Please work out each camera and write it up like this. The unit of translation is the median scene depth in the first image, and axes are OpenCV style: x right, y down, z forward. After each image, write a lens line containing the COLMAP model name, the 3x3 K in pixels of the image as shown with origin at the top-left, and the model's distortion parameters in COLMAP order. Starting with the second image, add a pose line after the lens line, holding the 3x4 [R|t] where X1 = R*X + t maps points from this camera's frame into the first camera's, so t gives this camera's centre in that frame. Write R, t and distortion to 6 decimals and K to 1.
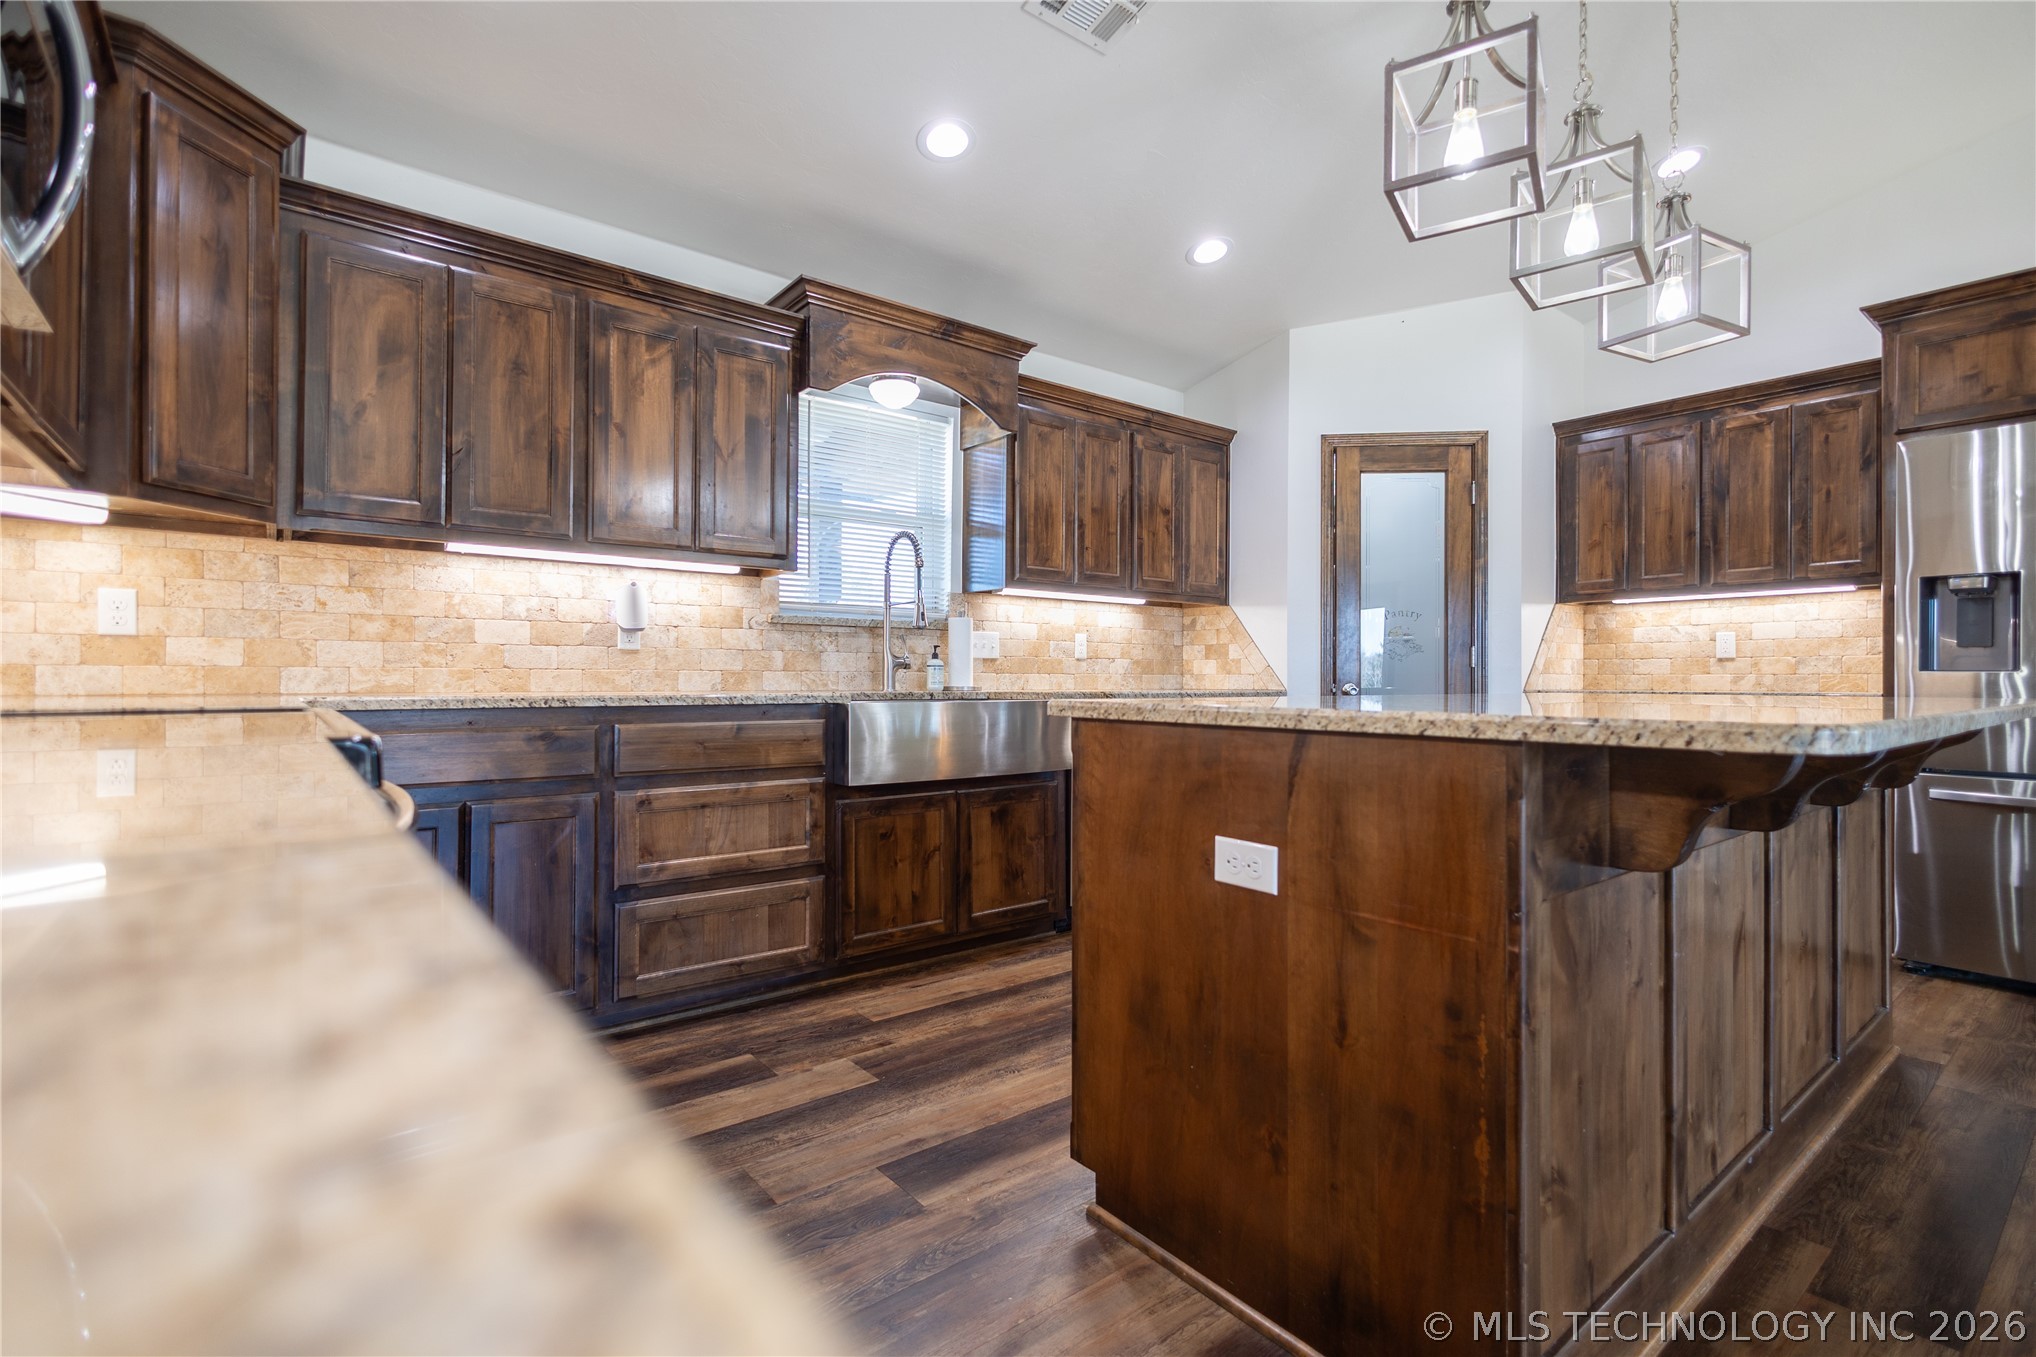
lens RADIAL K [[934.4, 0, 1029.5], [0, 934.4, 676.5], [0, 0, 1]] dist [0.009045, -0.002795]
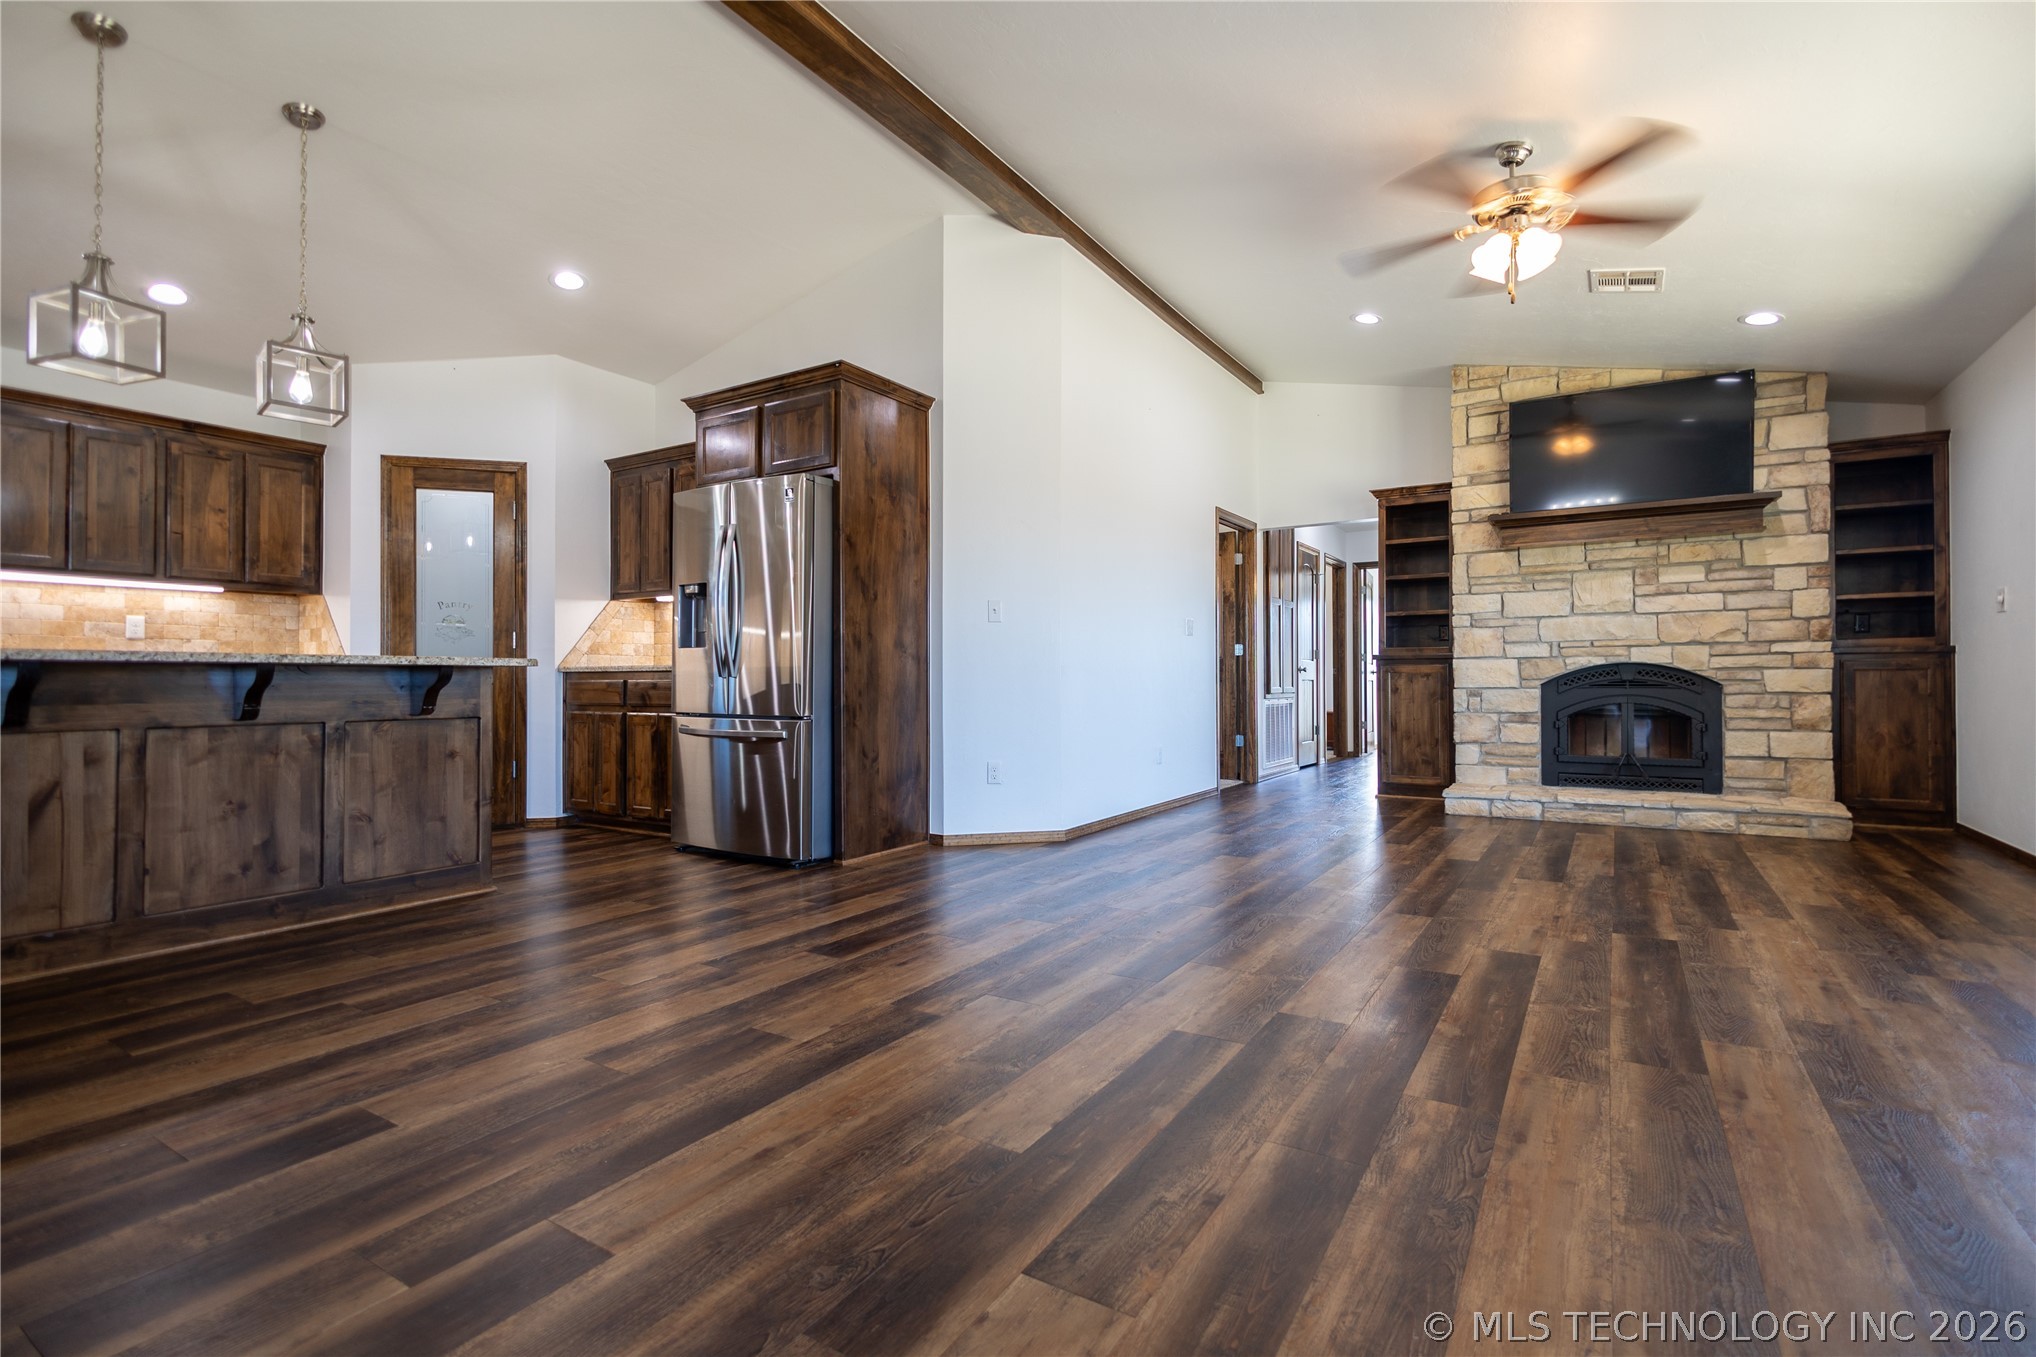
lens RADIAL K [[934.4, 0, 1040.3], [0, 934.4, 670.0], [0, 0, 1]] dist [0.009045, -0.002795]
pose [[0.941834, -0.000507, 0.336078, 1.092982], [0.003039, 0.999971, -0.007009, 0.046728], [-0.336065, 0.007622, 0.941808, -0.653304]]
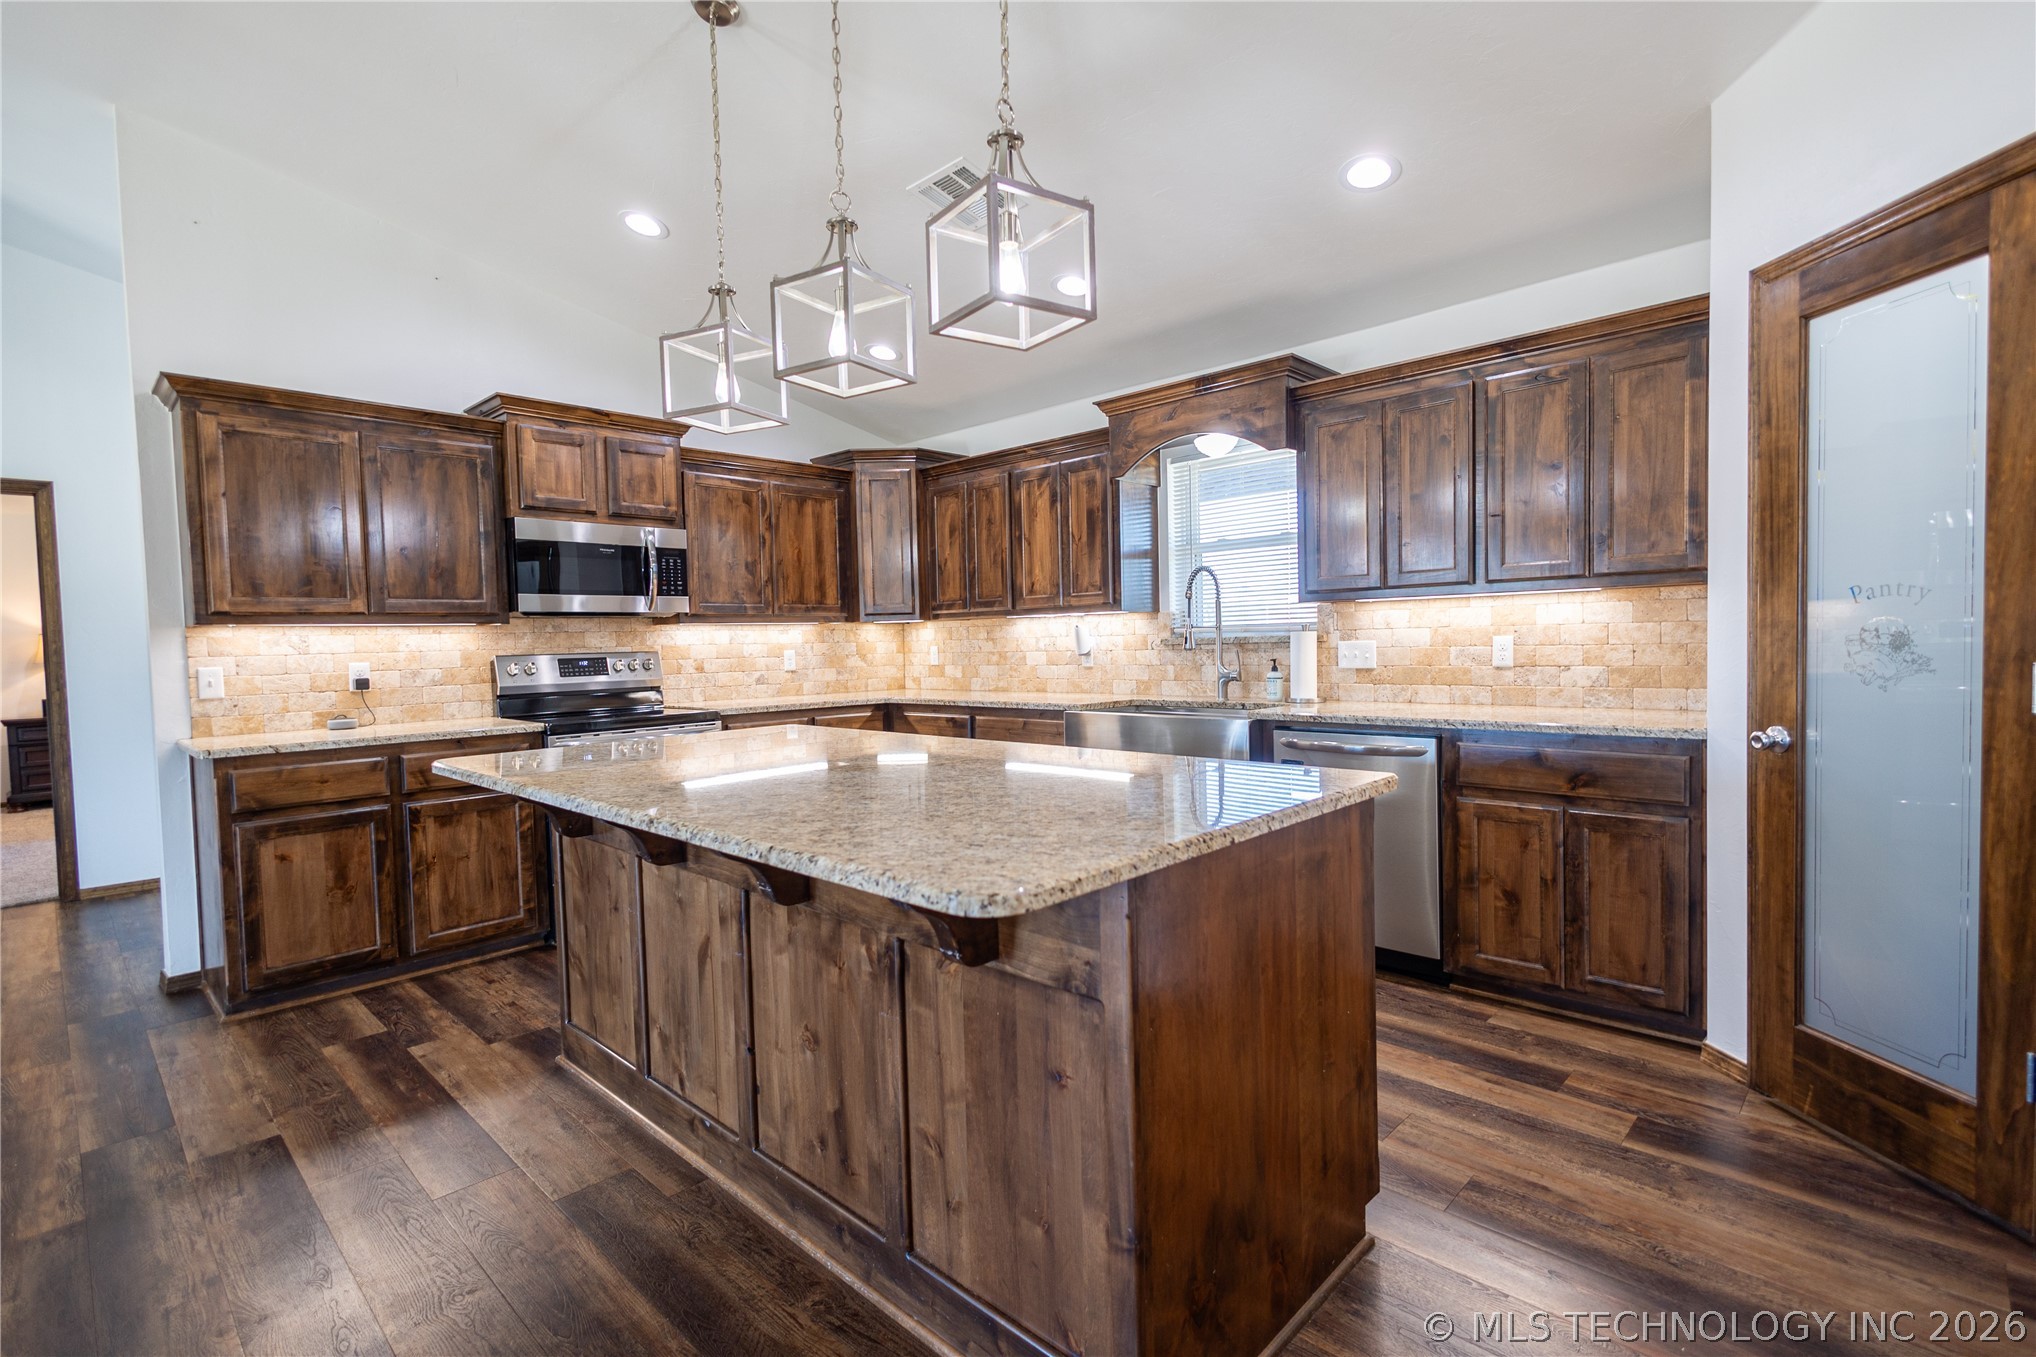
lens RADIAL K [[934.4, 0, 1024.9], [0, 934.4, 671.8], [0, 0, 1]] dist [0.009045, -0.002795]
pose [[0.132043, 0.027790, -0.990854, 1.253699], [0.028976, 0.999072, 0.031881, -0.082350], [0.990820, -0.032921, 0.131115, 0.771289]]
